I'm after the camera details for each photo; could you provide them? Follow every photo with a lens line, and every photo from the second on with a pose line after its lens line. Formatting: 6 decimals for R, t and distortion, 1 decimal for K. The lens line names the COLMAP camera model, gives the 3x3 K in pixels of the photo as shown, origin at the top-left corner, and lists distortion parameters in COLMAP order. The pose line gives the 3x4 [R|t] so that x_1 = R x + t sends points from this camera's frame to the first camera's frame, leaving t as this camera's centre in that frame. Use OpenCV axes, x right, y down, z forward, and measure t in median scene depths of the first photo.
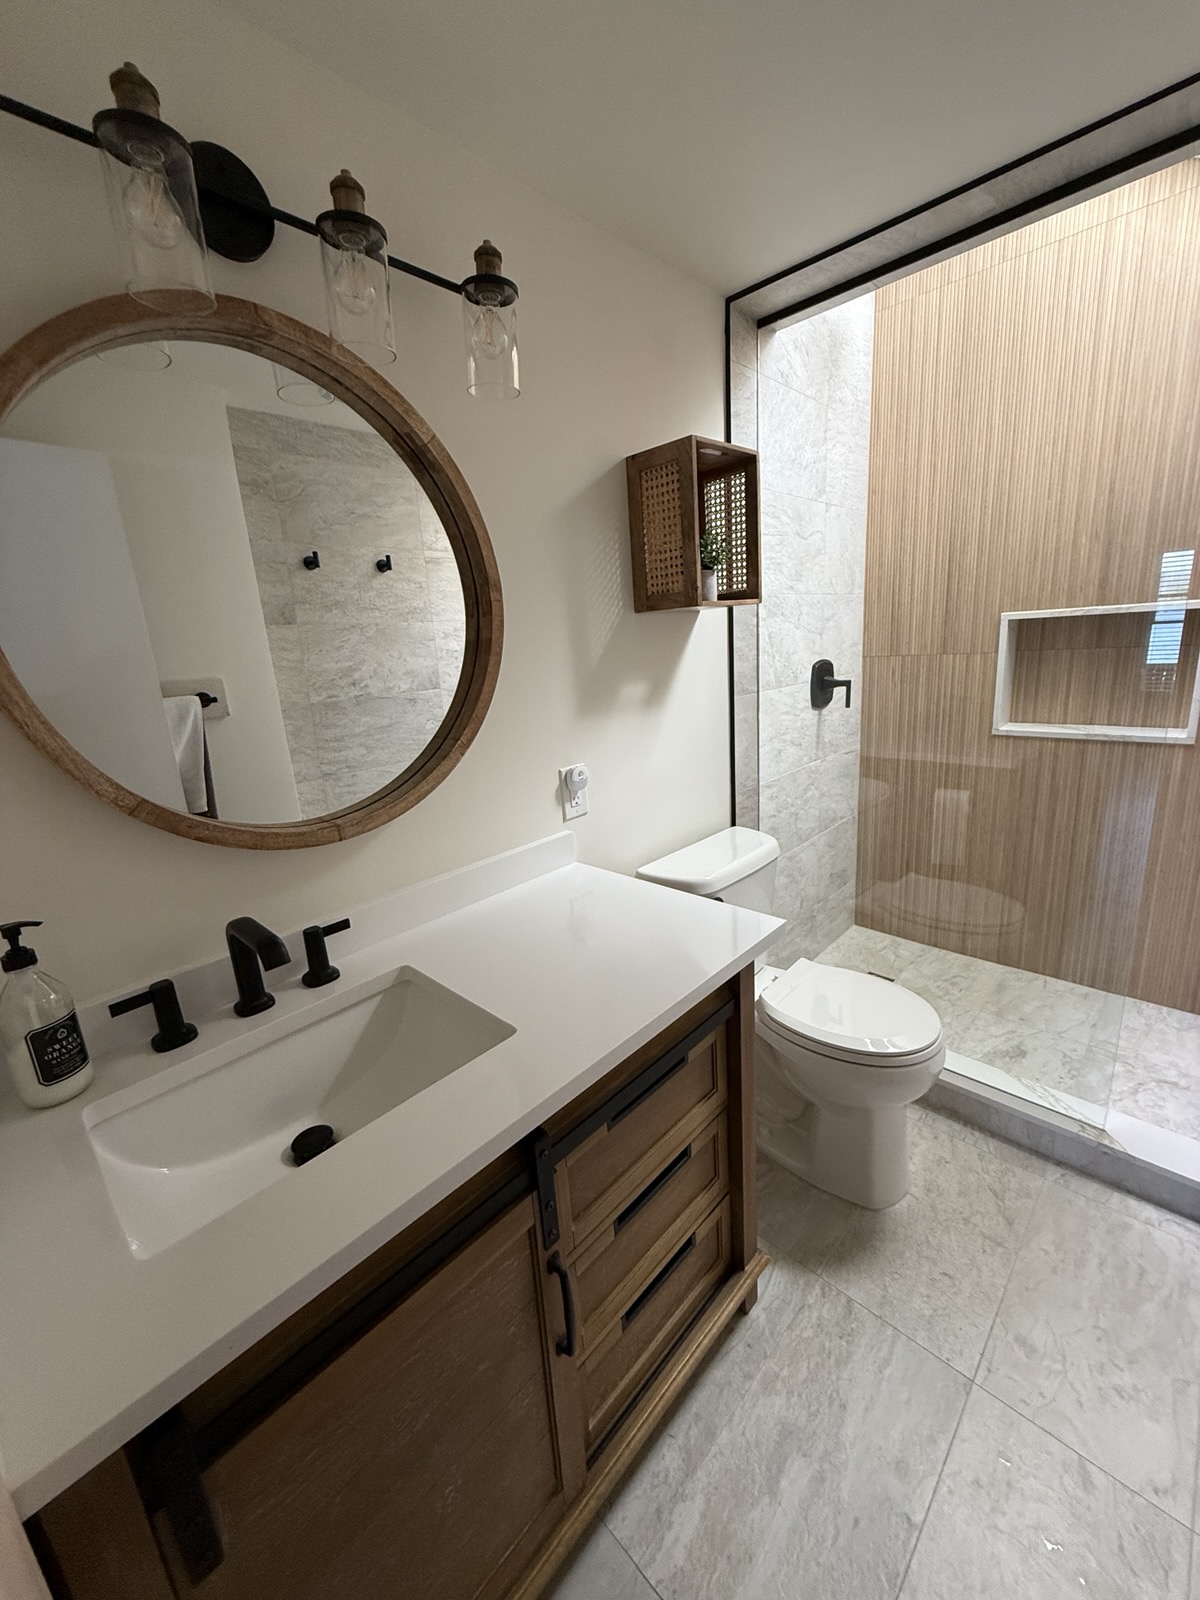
lens RADIAL K [[638.1, 0, 601.0], [0, 638.1, 790.6], [0, 0, 1]] dist [0.000897, 0.000052]
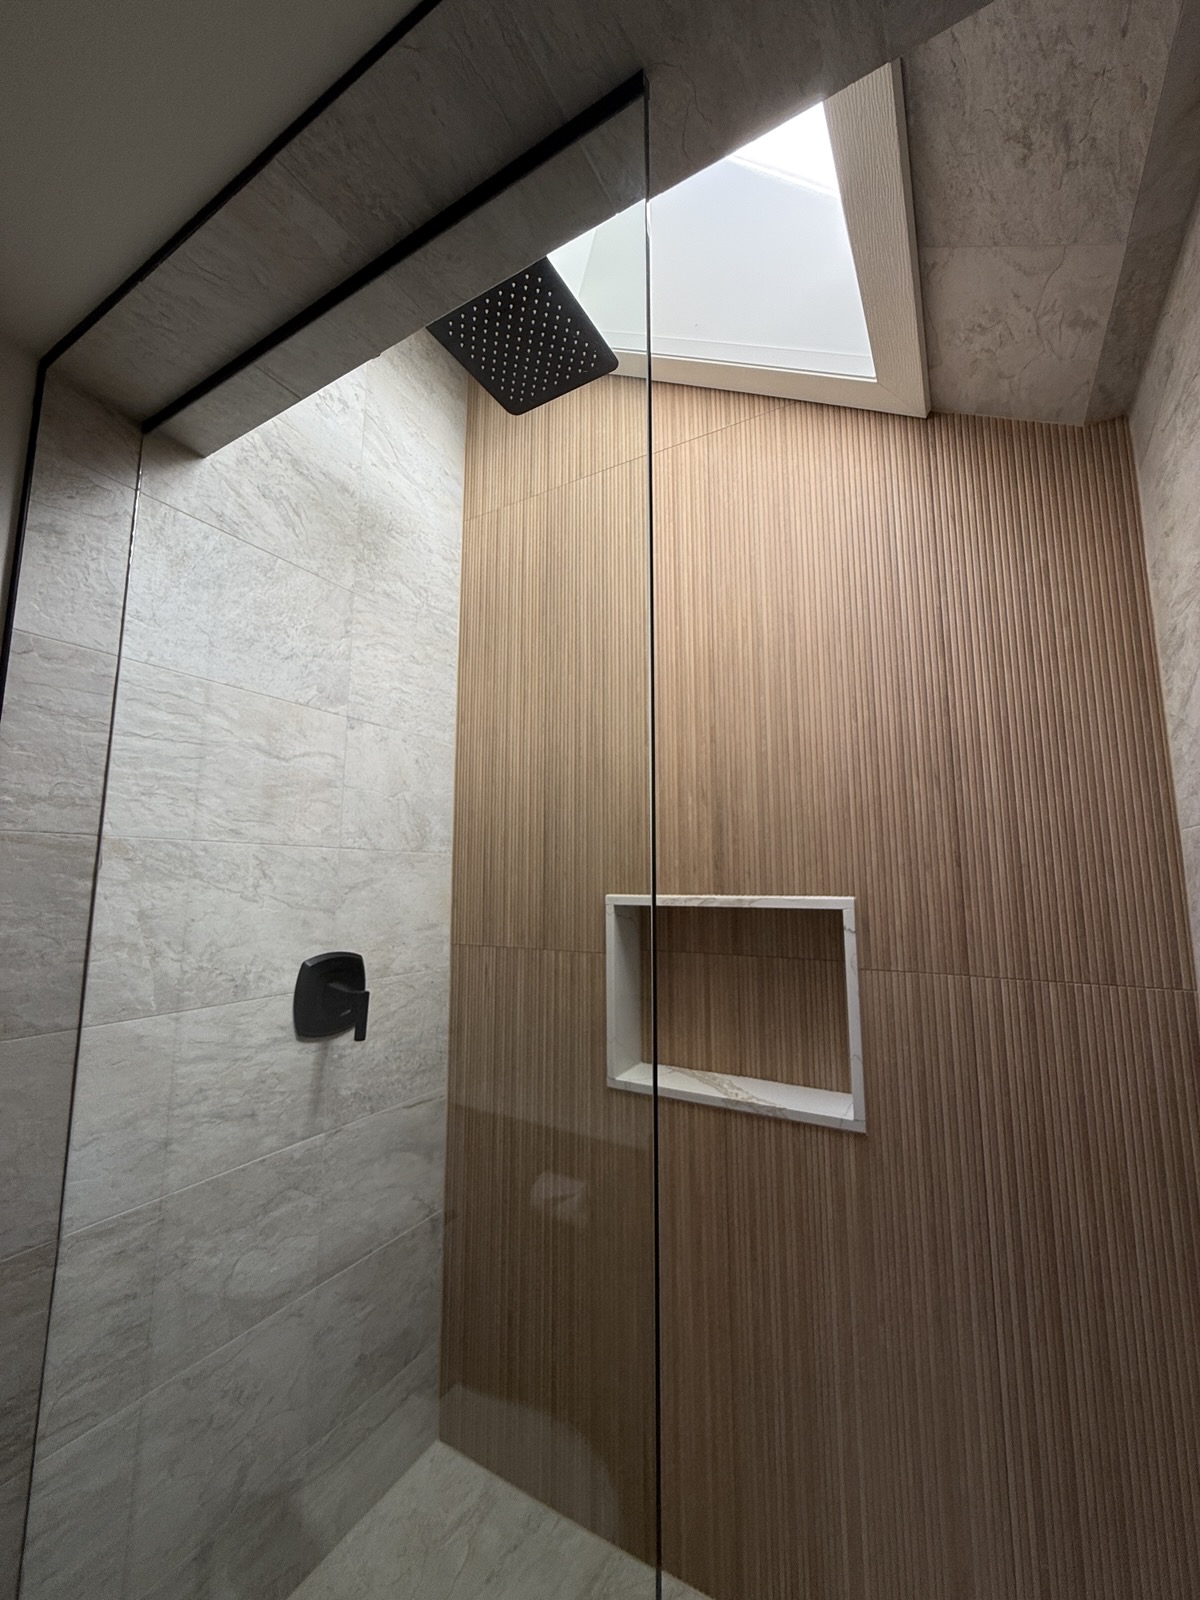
lens RADIAL K [[638.1, 0, 601.0], [0, 638.1, 790.6], [0, 0, 1]] dist [0.000897, 0.000052]
pose [[0.969064, 0.095853, 0.227435, 0.458146], [-0.003691, 0.927030, -0.374970, -0.127557], [-0.246781, 0.362530, 0.898705, 0.357417]]
